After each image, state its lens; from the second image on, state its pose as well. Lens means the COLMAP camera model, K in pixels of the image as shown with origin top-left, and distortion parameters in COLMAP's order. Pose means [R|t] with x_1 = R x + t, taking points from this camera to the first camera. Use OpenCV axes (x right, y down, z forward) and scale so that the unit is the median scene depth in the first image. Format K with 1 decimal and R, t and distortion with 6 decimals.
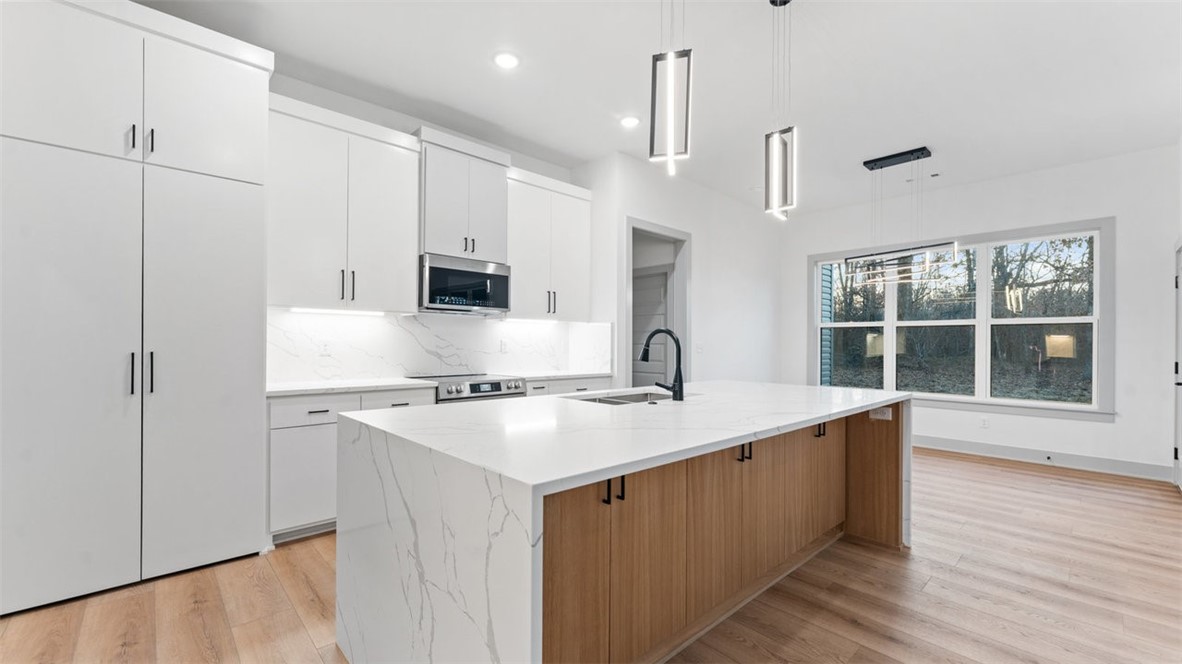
lens RADIAL K [[476.6, 0, 584.1], [0, 476.6, 343.0], [0, 0, 1]] dist [-0.000137, 0.000628]
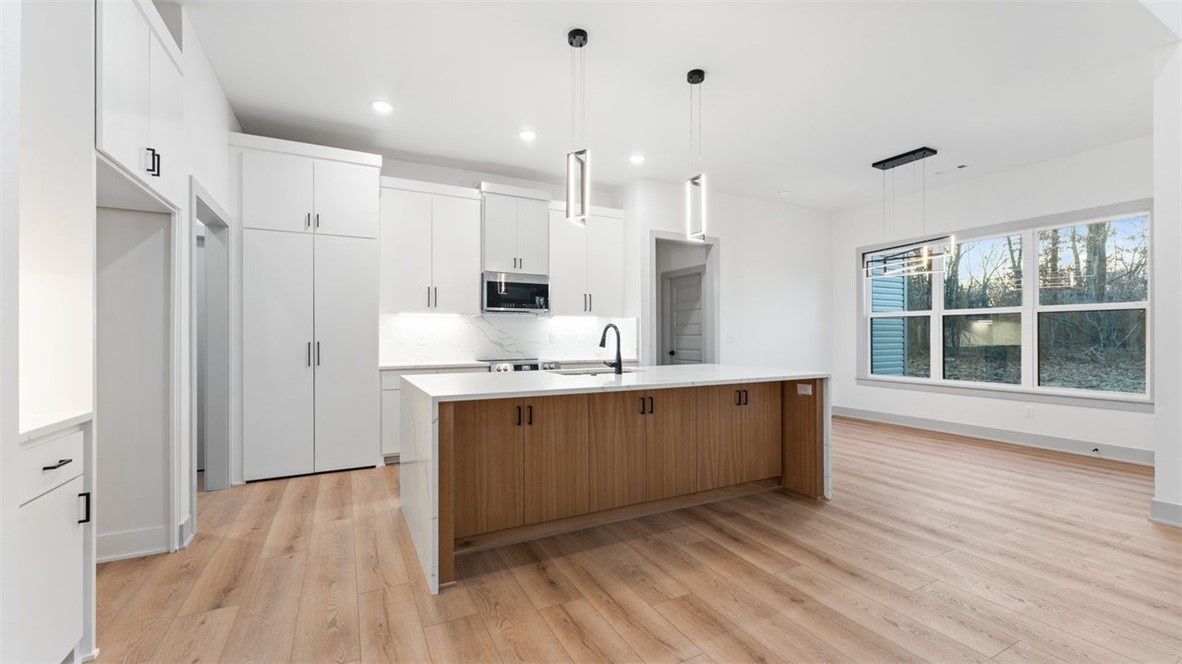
lens RADIAL K [[471.5, 0, 583.4], [0, 471.5, 334.3], [0, 0, 1]] dist [-0.000335, 0.000081]
pose [[0.963890, -0.008998, -0.266149, 0.298666], [0.008334, 0.999959, -0.003626, 0.003408], [0.266171, 0.001277, 0.963925, -0.247680]]
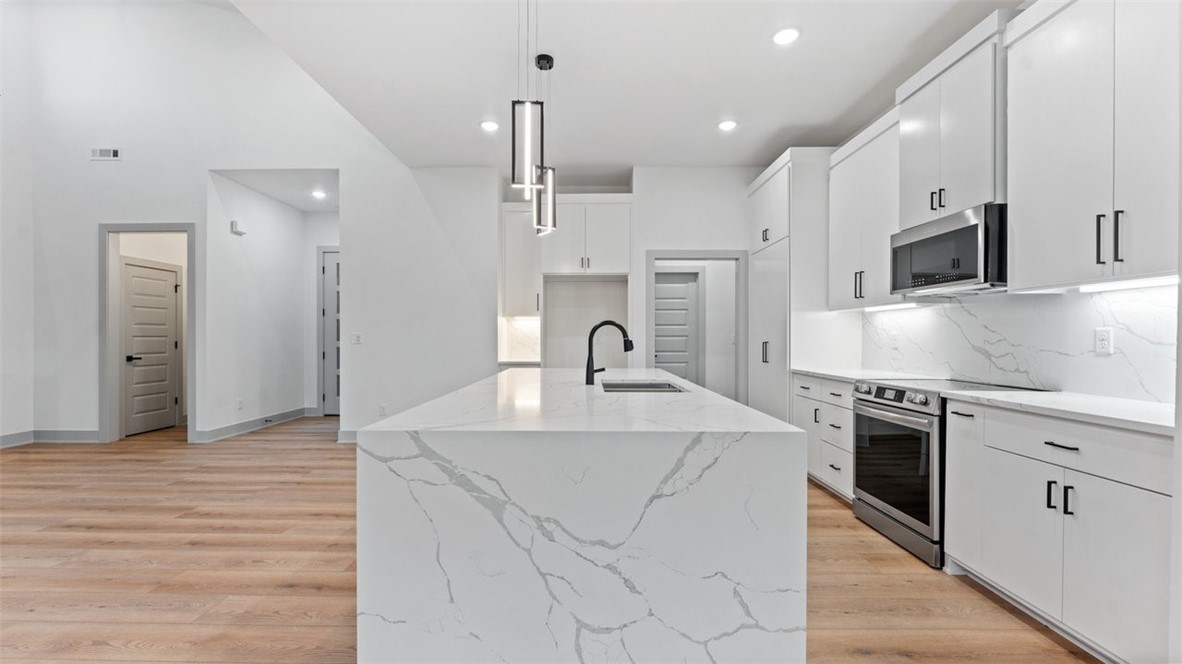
lens RADIAL K [[487.5, 0, 583.6], [0, 487.5, 338.4], [0, 0, 1]] dist [-0.005244, -0.000096]
pose [[-0.683079, -0.004798, -0.730328, 0.666913], [-0.004903, 0.999986, -0.001984, 0.007960], [0.730328, 0.002226, -0.683093, 1.124636]]
